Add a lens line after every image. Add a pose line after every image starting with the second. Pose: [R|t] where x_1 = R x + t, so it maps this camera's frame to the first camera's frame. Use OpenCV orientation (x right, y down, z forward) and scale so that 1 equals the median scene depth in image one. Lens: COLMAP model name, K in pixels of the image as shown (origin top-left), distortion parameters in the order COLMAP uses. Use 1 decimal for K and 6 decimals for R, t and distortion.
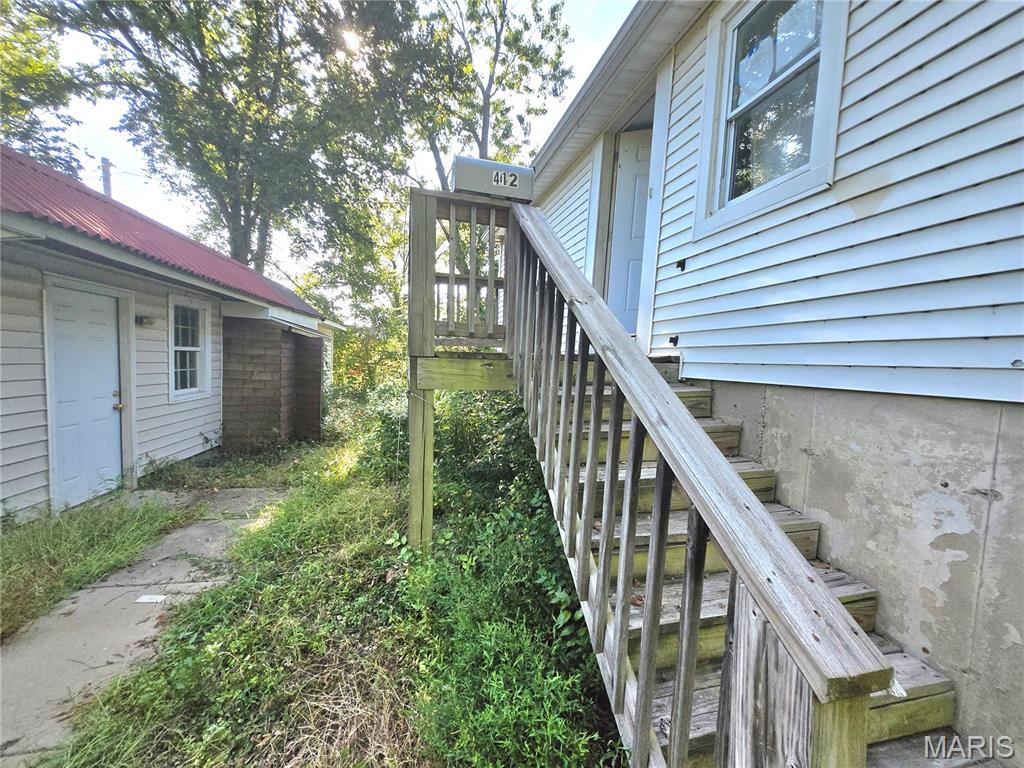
lens RADIAL K [[403.7, 0, 513.7], [0, 403.7, 381.8], [0, 0, 1]] dist [-0.000647, 0.000402]
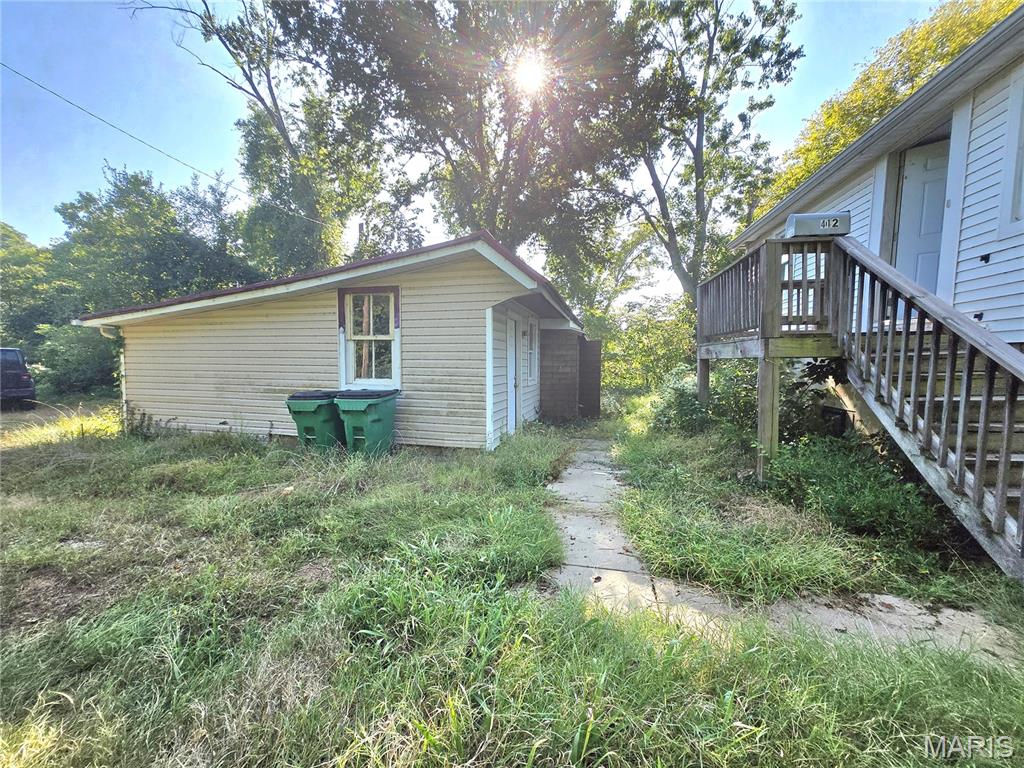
lens RADIAL K [[403.7, 0, 511.6], [0, 403.7, 382.6], [0, 0, 1]] dist [-0.000647, 0.000402]
pose [[0.900969, -0.014267, -0.433649, -0.167427], [0.008795, 0.999854, -0.014621, 0.049289], [0.433794, 0.009359, 0.900963, -0.346593]]
